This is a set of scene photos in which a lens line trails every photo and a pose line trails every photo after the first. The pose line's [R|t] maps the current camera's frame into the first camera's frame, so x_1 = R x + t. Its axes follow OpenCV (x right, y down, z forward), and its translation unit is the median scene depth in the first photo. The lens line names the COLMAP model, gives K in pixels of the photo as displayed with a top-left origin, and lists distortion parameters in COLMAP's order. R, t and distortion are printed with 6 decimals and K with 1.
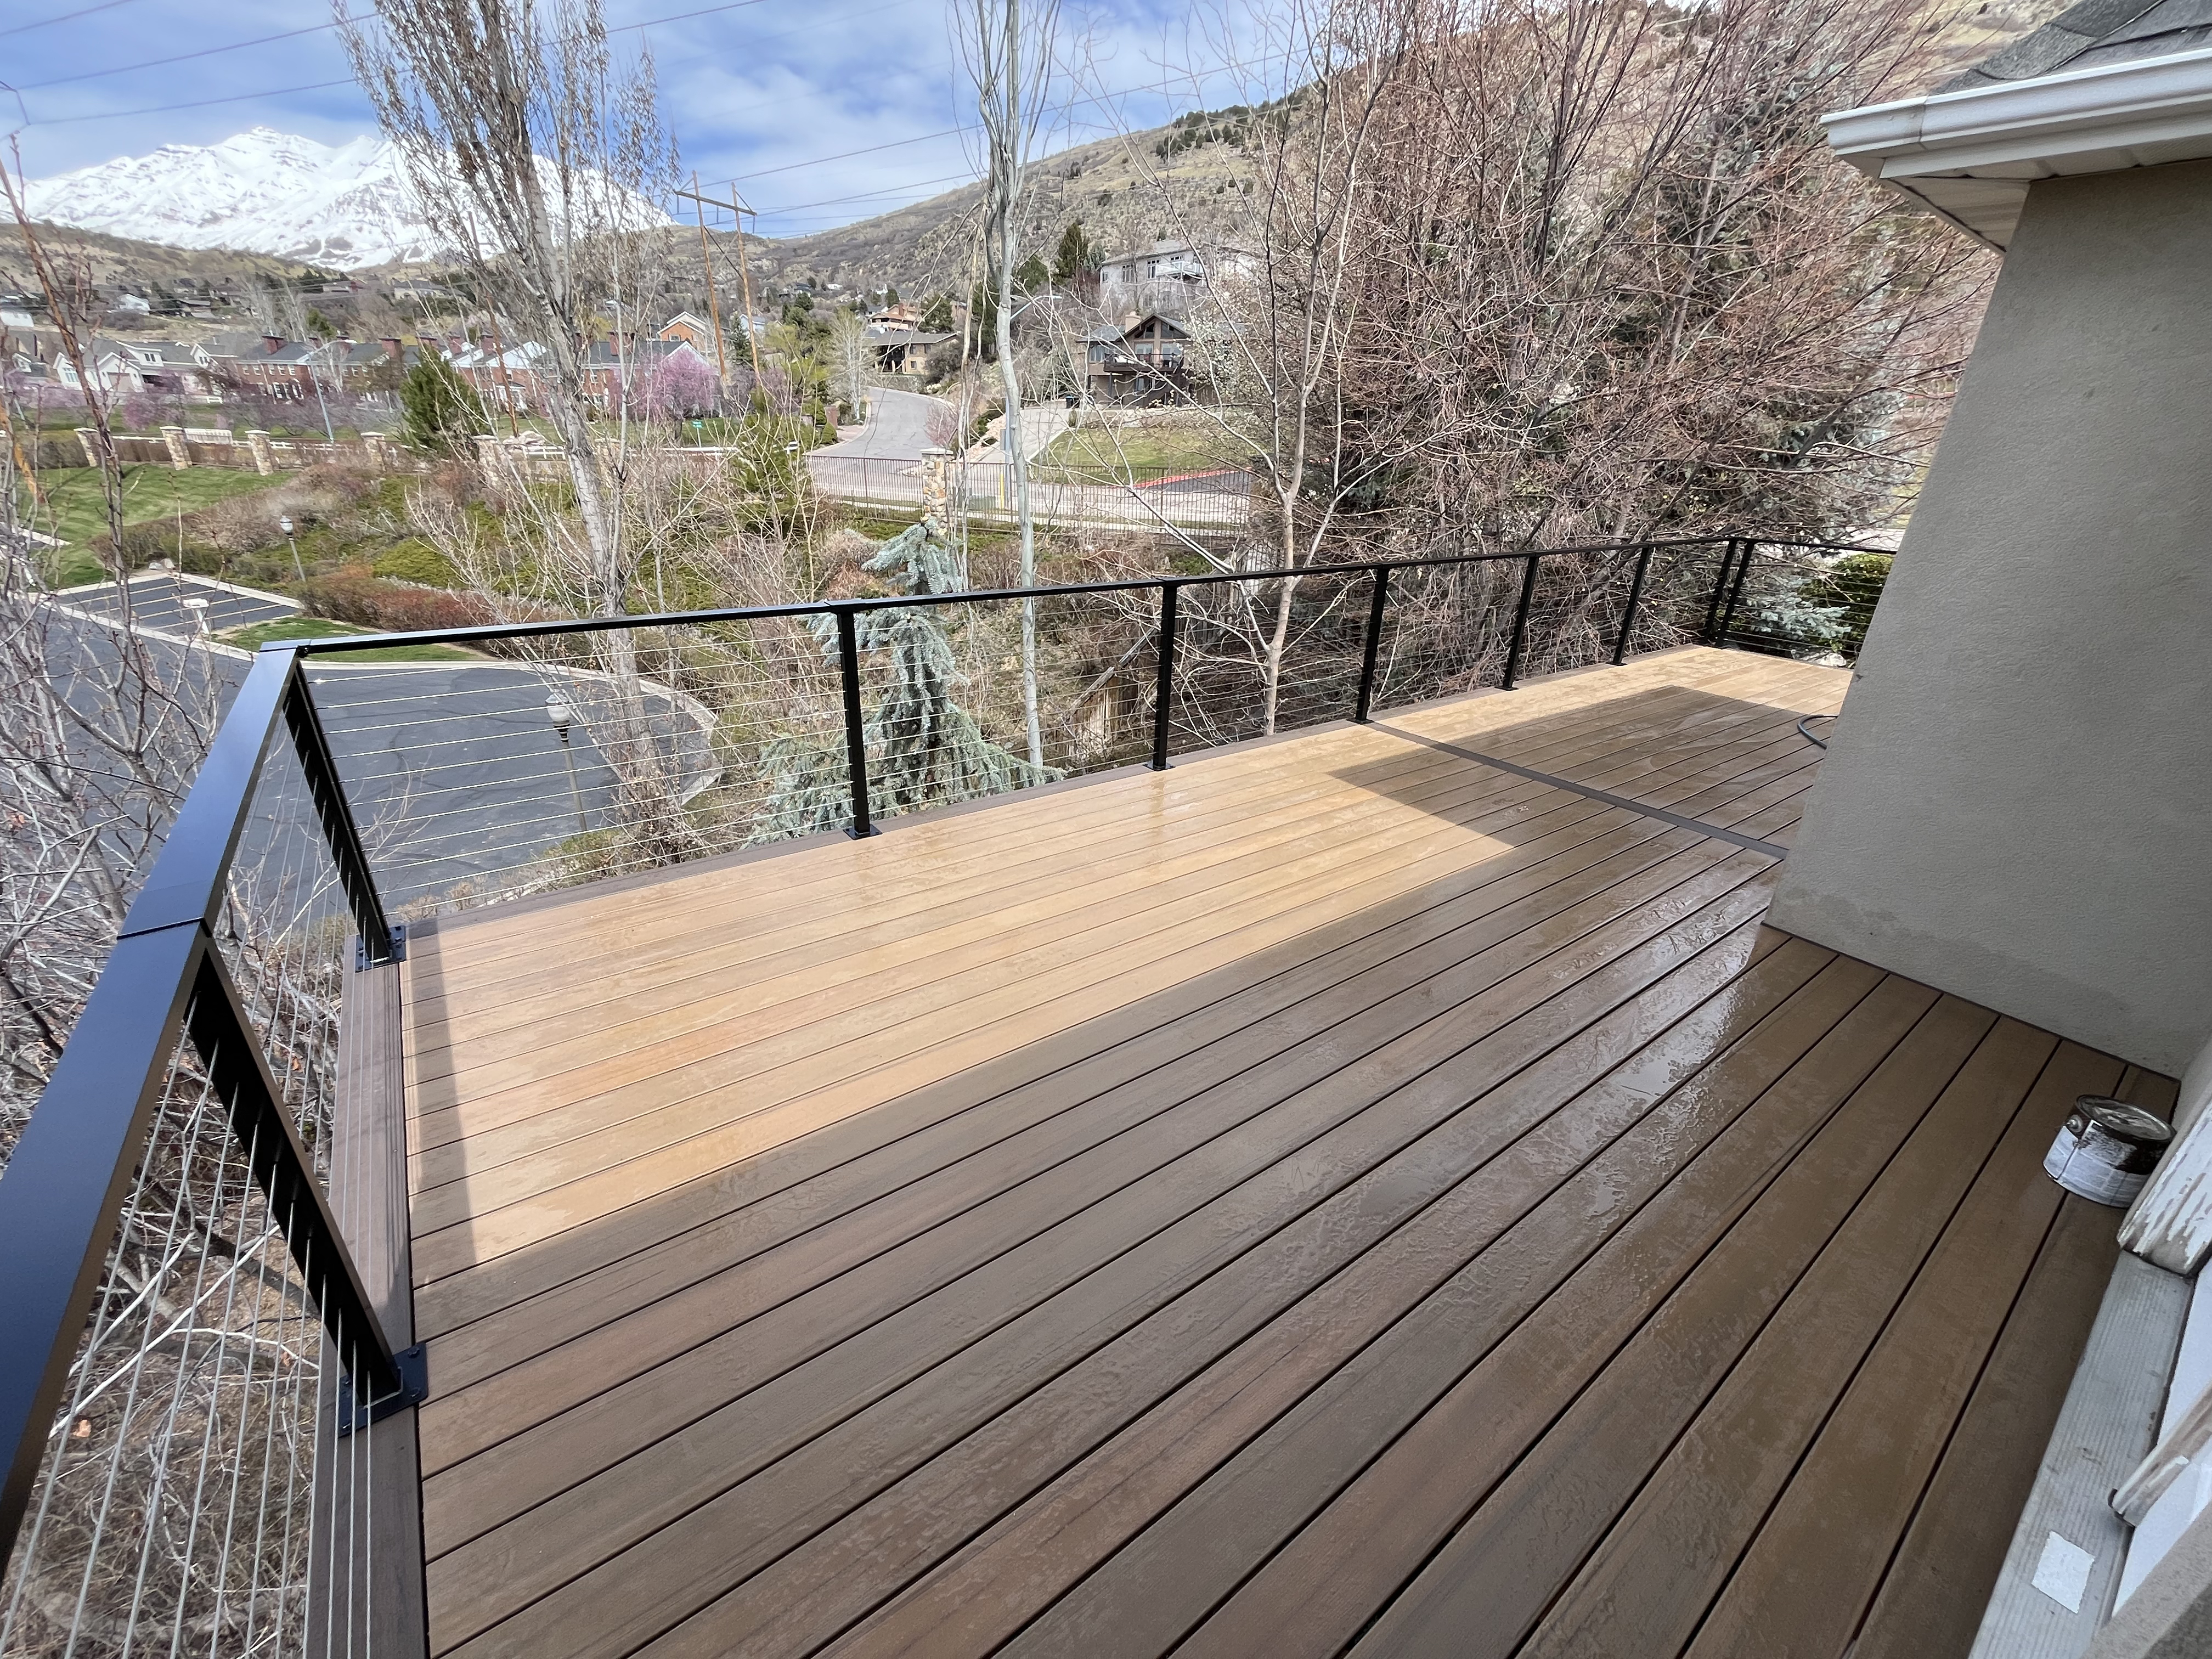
lens RADIAL K [[891.7, 0, 1096.5], [0, 891.7, 830.5], [0, 0, 1]] dist [-0.006159, 0.000342]
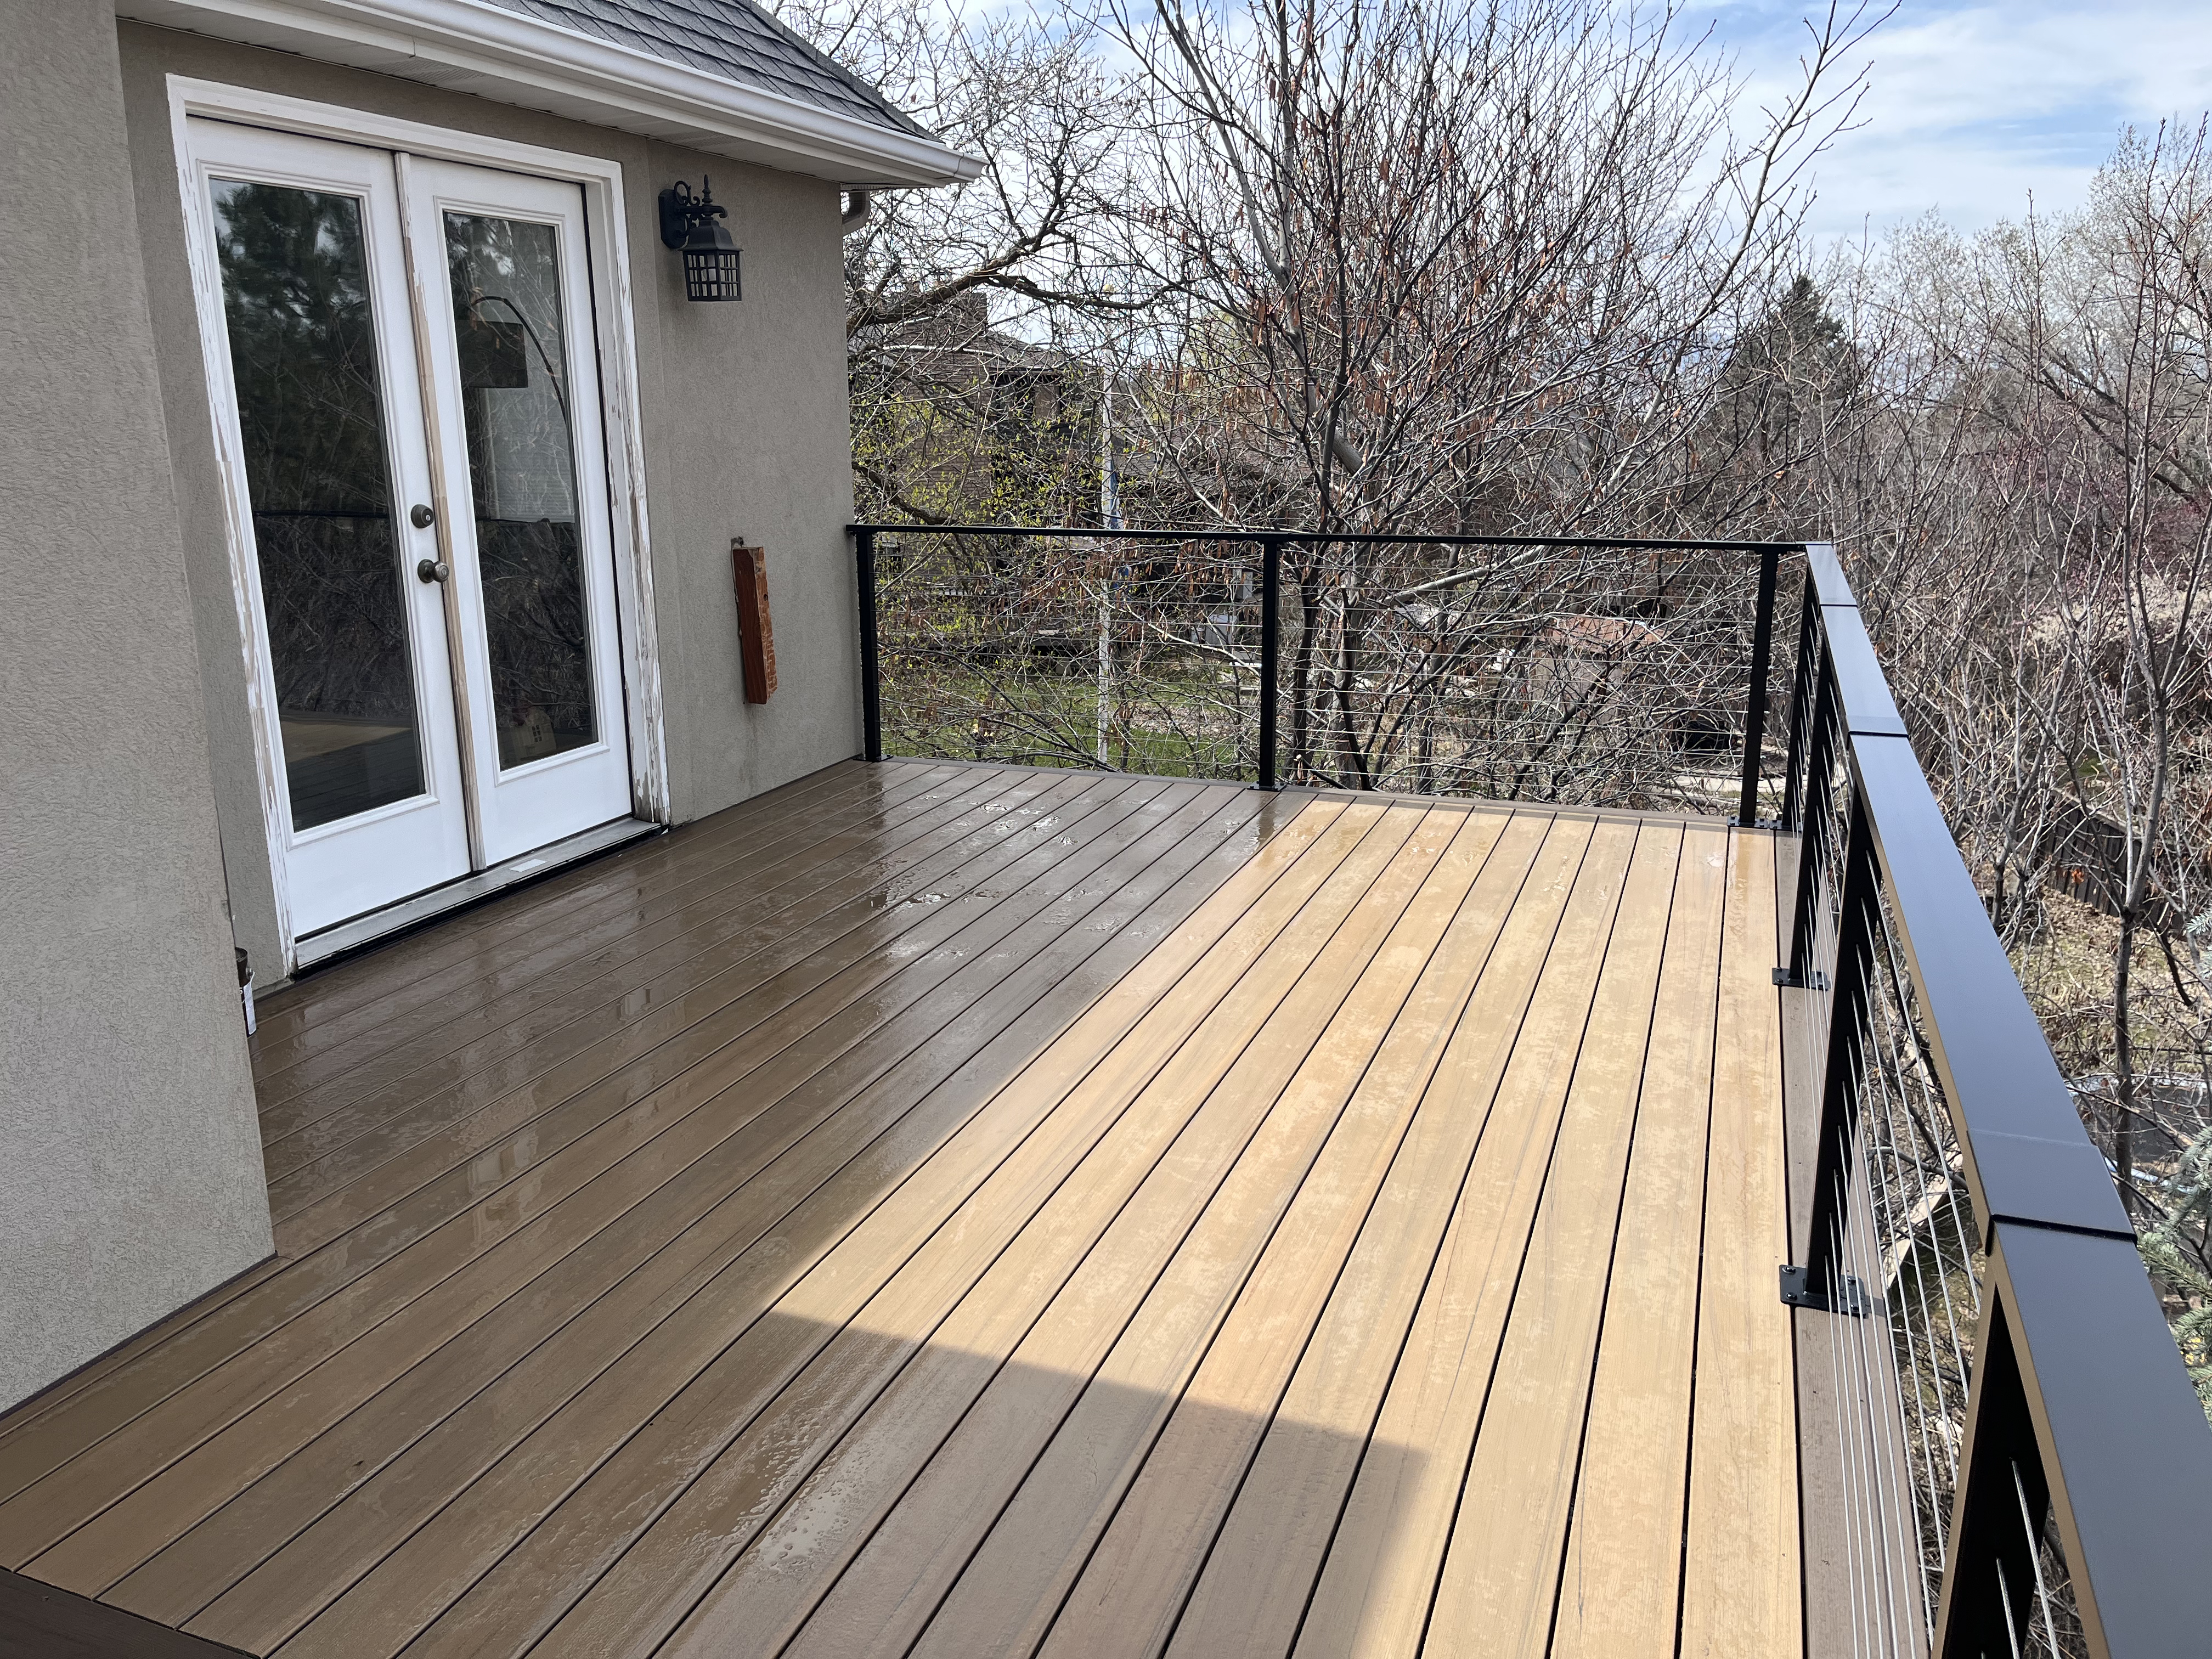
lens RADIAL K [[1667.9, 0, 1107.3], [0, 1667.9, 836.4], [0, 0, 1]] dist [0.042449, -0.040854]
pose [[-0.829826, 0.114619, -0.546123, 0.538967], [-0.244697, 0.804822, 0.540726, -0.423279], [0.501510, 0.582343, -0.639816, 1.059014]]
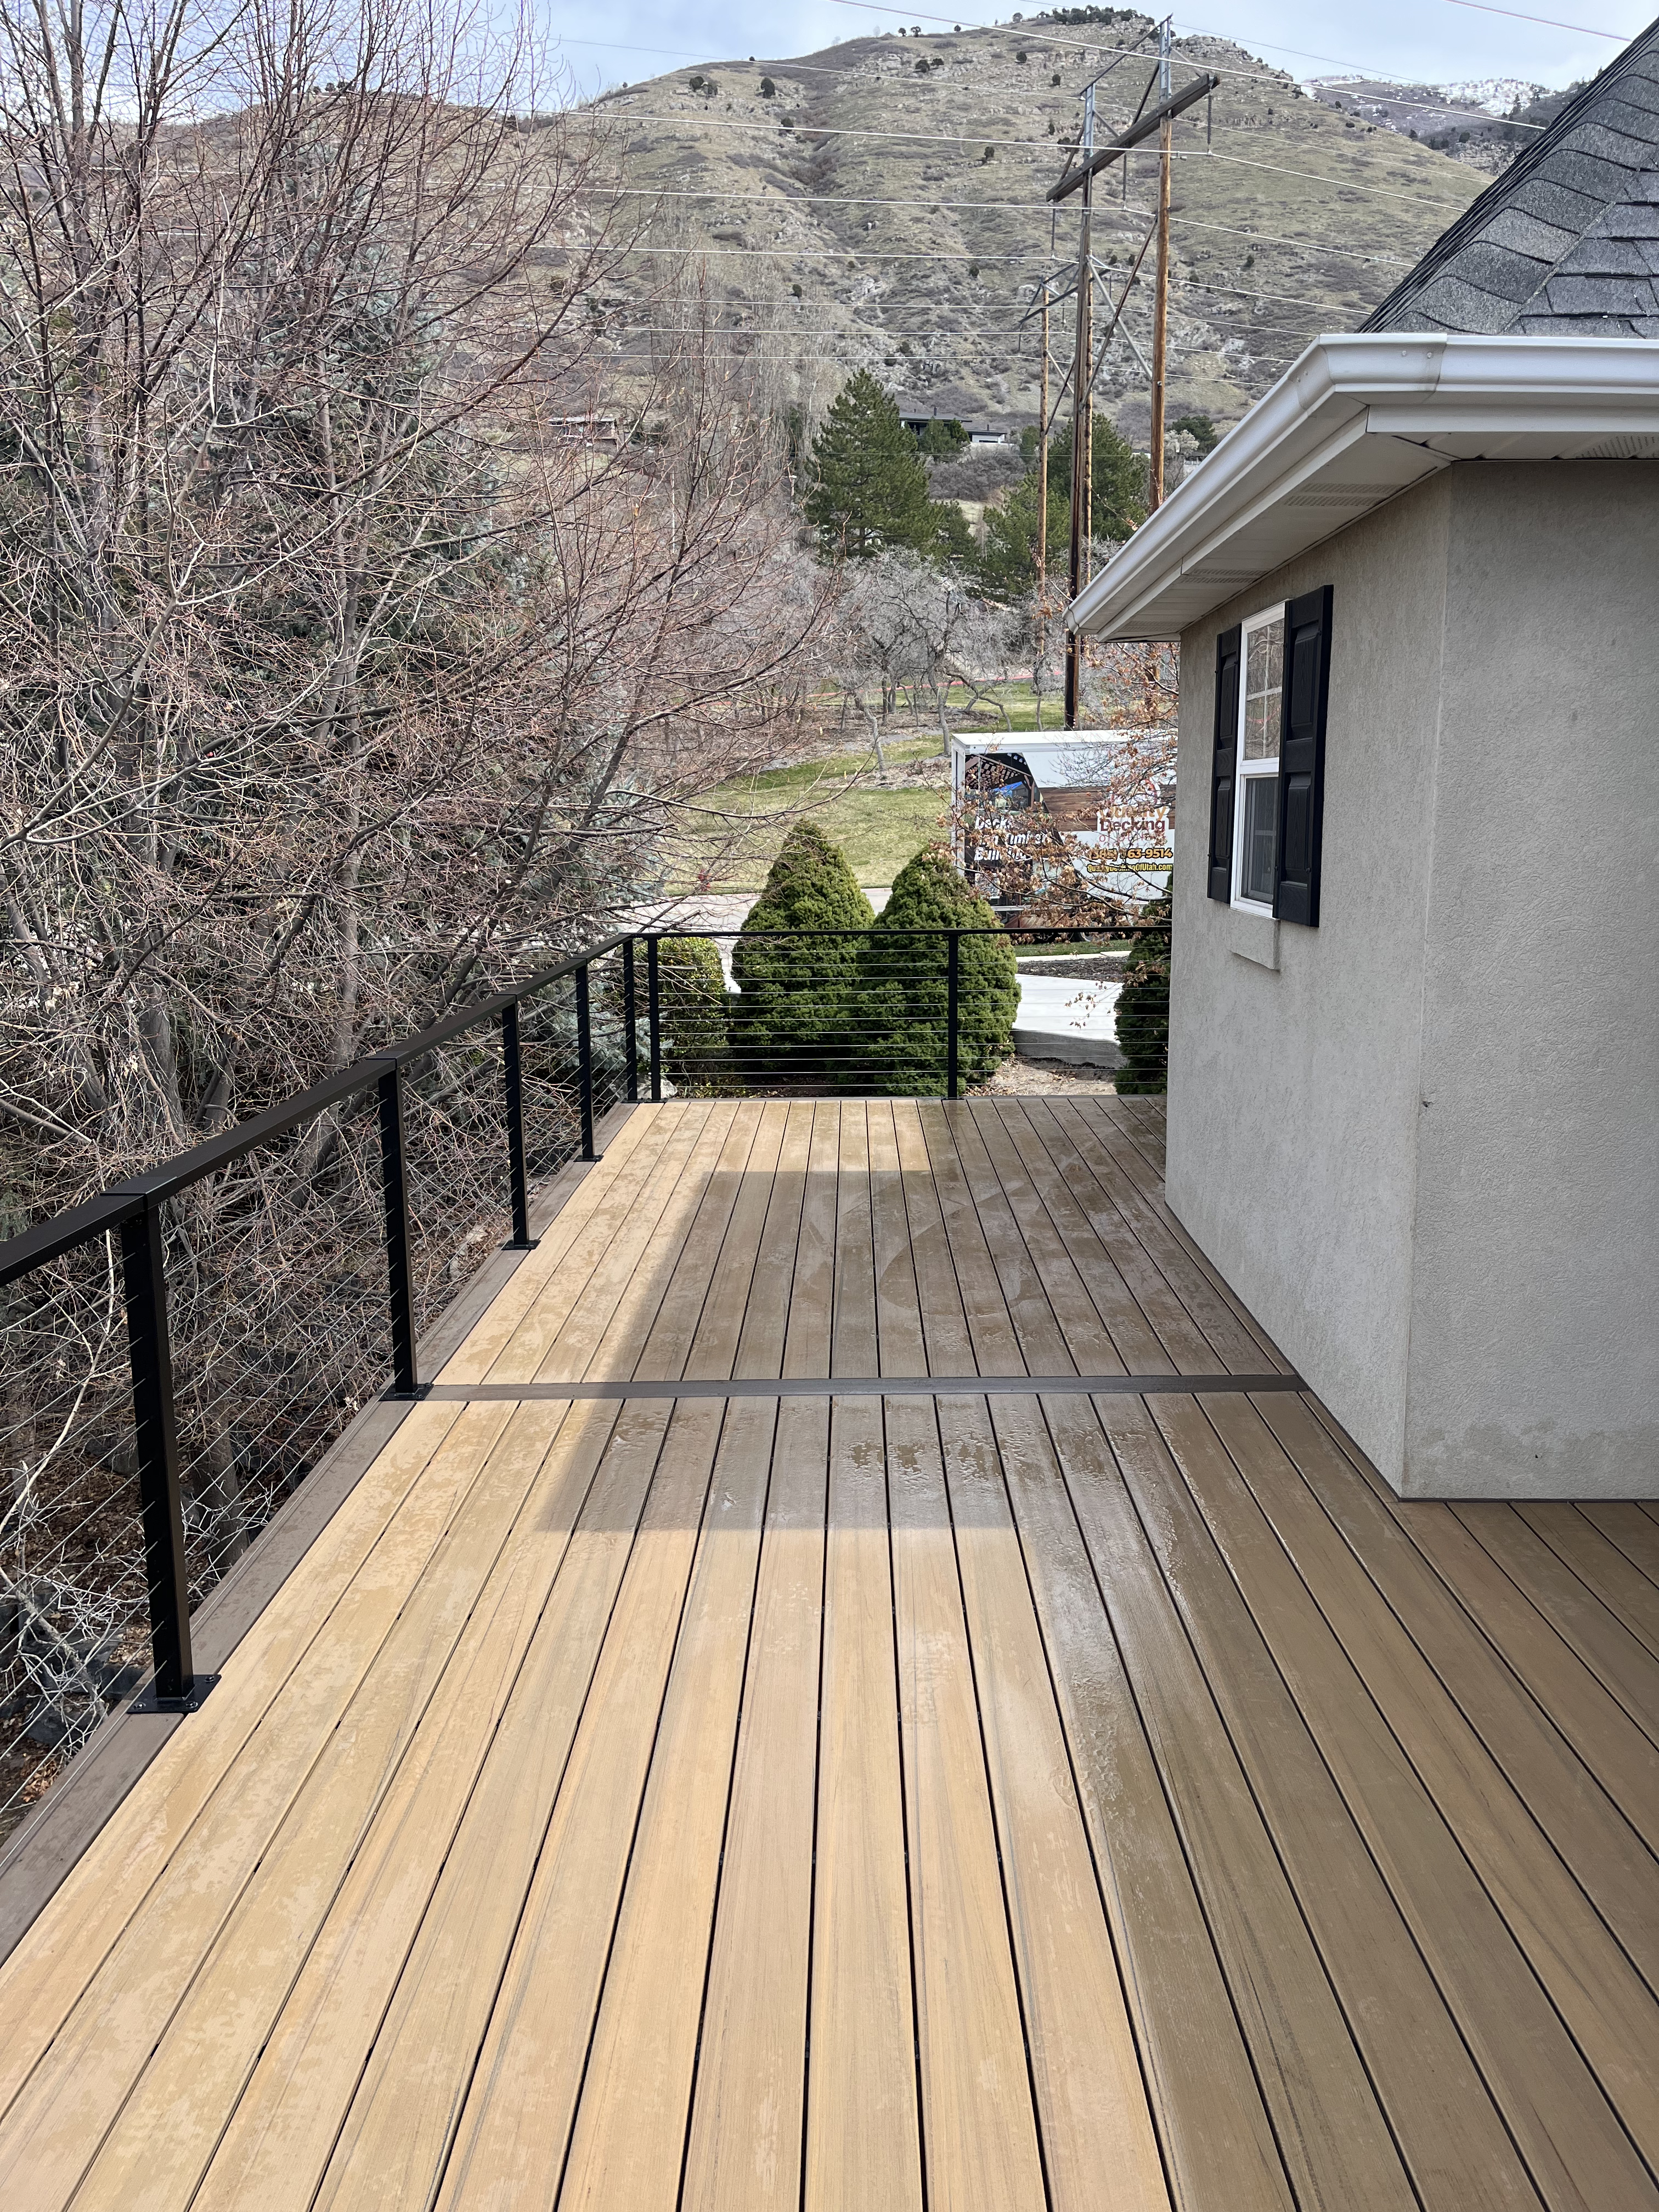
lens RADIAL K [[1667.9, 0, 824.1], [0, 1667.9, 1116.0], [0, 0, 1]] dist [0.042449, -0.040854]
pose [[0.594263, -0.180722, 0.783703, -0.235118], [0.353801, 0.933821, -0.052939, -0.145525], [-0.722272, 0.308735, 0.618875, 0.303422]]
